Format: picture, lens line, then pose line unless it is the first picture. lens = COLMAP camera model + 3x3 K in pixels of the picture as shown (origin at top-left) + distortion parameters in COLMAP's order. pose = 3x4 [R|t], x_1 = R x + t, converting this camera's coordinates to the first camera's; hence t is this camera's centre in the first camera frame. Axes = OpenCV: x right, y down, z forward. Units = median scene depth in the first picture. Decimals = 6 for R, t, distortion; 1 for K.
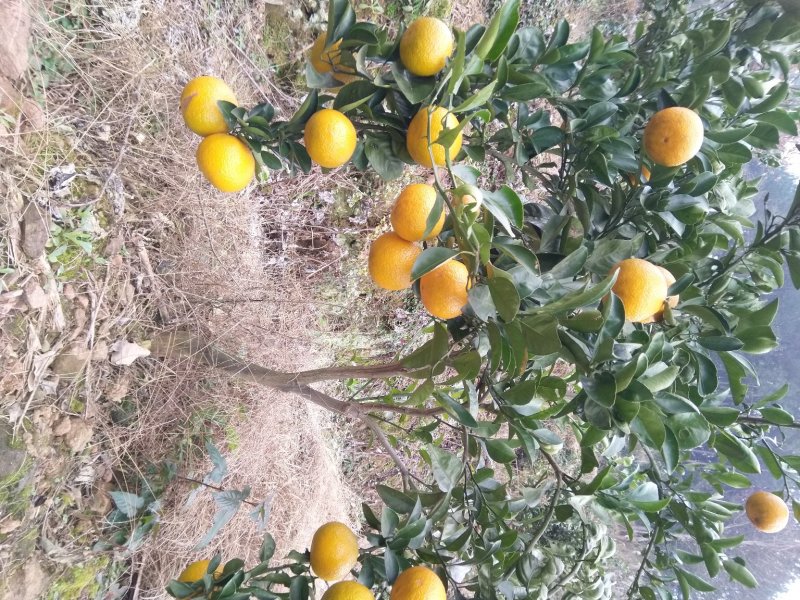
lens RADIAL K [[647.0, 0, 400.0], [0, 647.0, 300.0], [0, 0, 1]] dist [0.052936, -0.008186]
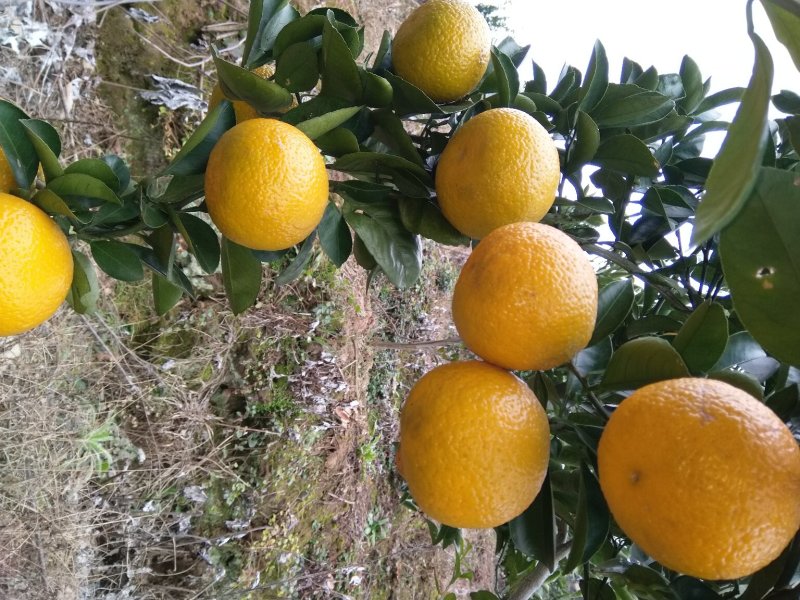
lens RADIAL K [[647.0, 0, 400.0], [0, 647.0, 300.0], [0, 0, 1]] dist [0.052936, -0.008186]
pose [[0.973996, -0.046825, 0.221675, -0.040425], [0.143624, 0.884311, -0.444258, 0.008847], [-0.175227, 0.464544, 0.868041, 0.211539]]
